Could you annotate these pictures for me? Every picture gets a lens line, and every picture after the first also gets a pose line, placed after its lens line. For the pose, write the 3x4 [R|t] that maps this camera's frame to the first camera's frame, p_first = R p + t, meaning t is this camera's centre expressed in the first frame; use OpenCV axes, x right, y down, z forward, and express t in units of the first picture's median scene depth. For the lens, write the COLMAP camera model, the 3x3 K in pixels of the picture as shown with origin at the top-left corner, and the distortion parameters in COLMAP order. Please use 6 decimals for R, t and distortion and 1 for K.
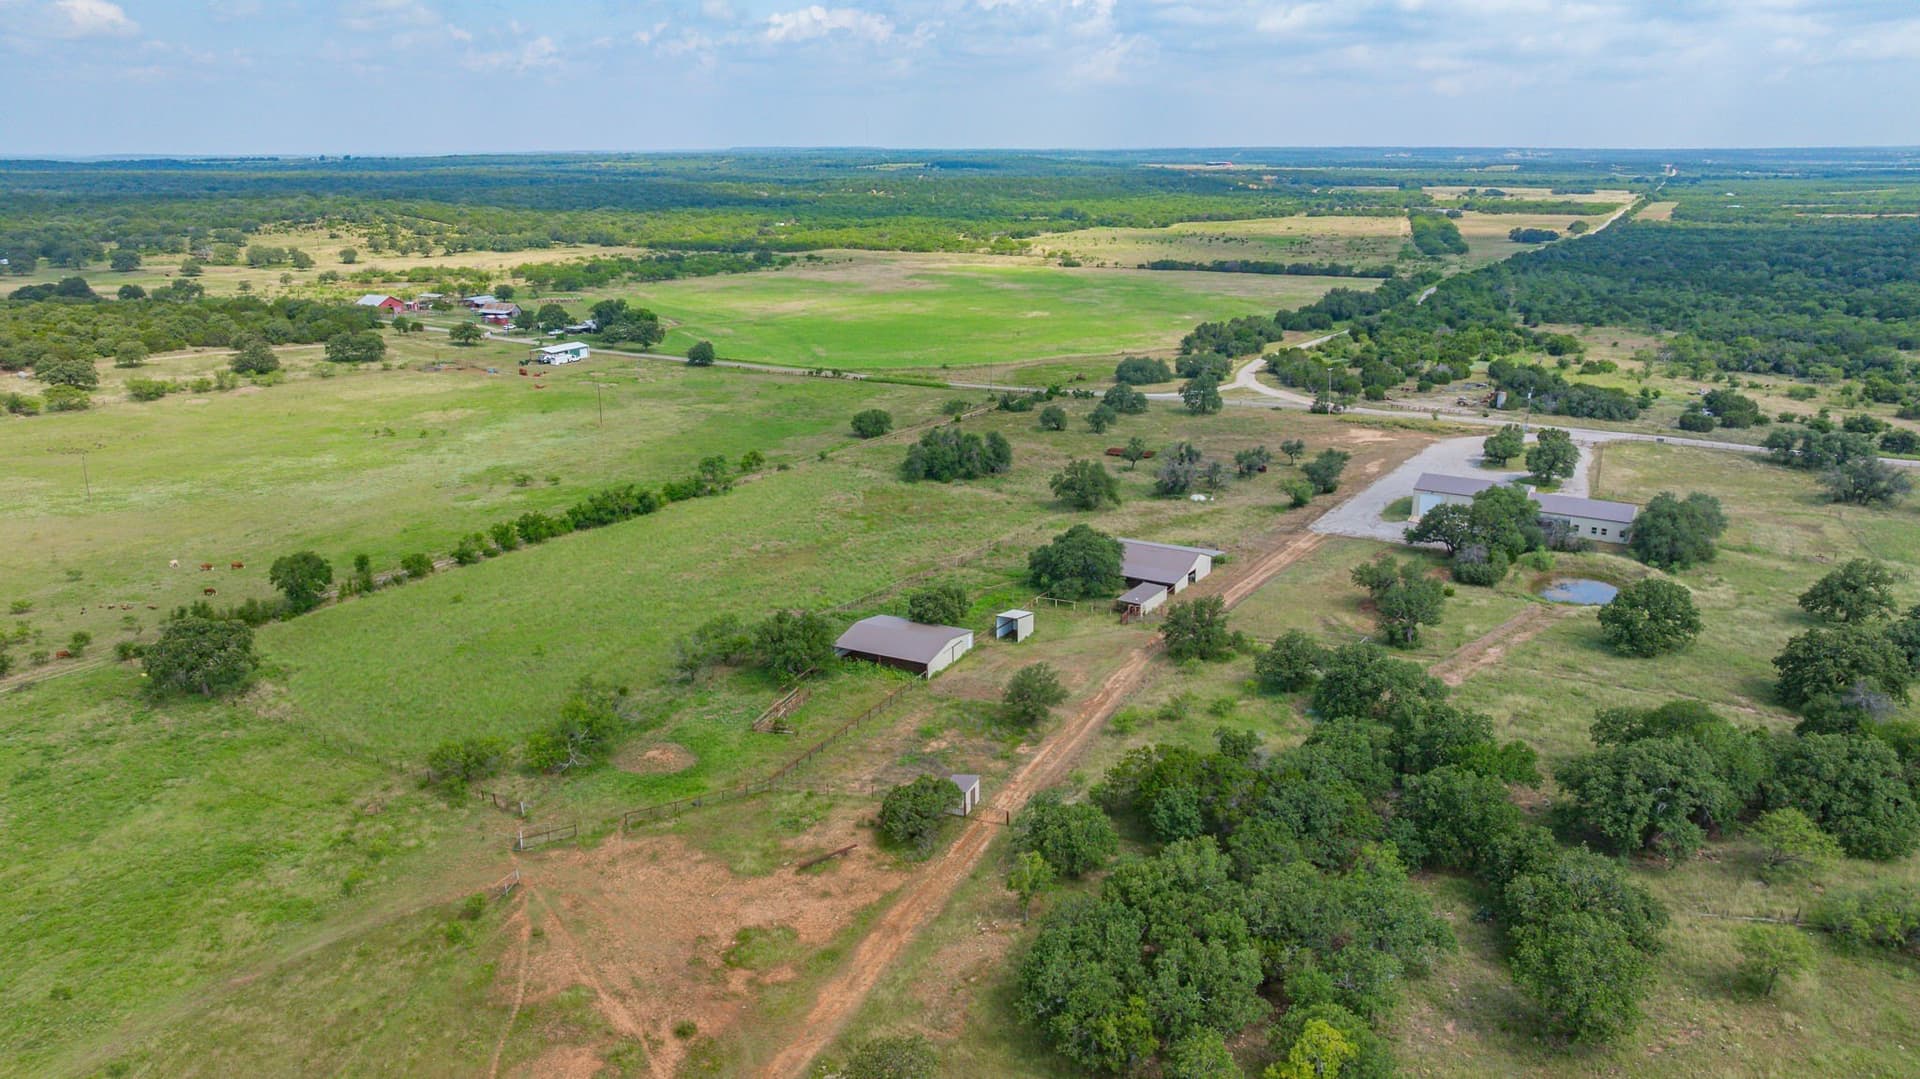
lens RADIAL K [[1351.2, 0, 960.0], [0, 1351.2, 539.5], [0, 0, 1]] dist [-0.024252, 0.008826]
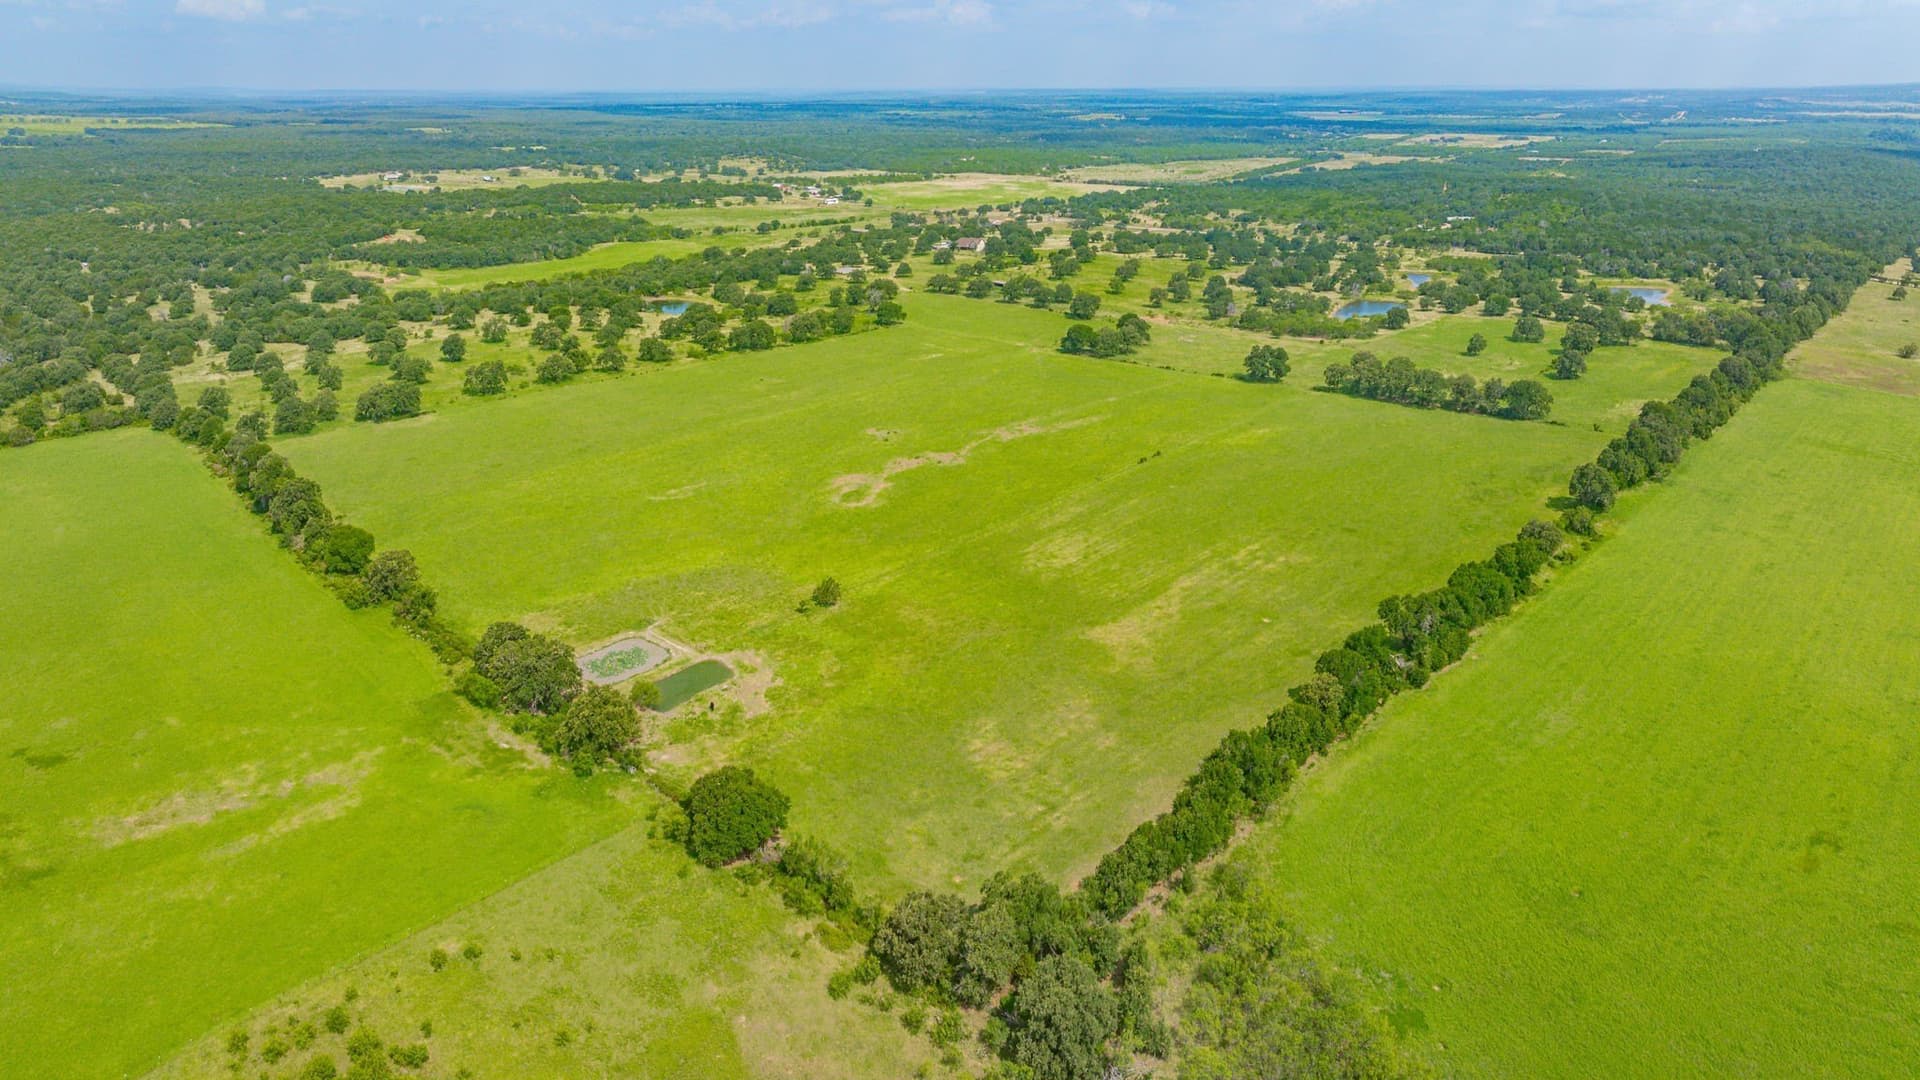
lens RADIAL K [[1351.2, 0, 960.0], [0, 1351.2, 540.0], [0, 0, 1]] dist [-0.024252, 0.008826]
pose [[0.971085, 0.081364, -0.224443, 1.743465], [-0.069477, 0.995755, 0.060375, 0.988400], [0.228403, -0.043035, 0.972615, -4.637199]]
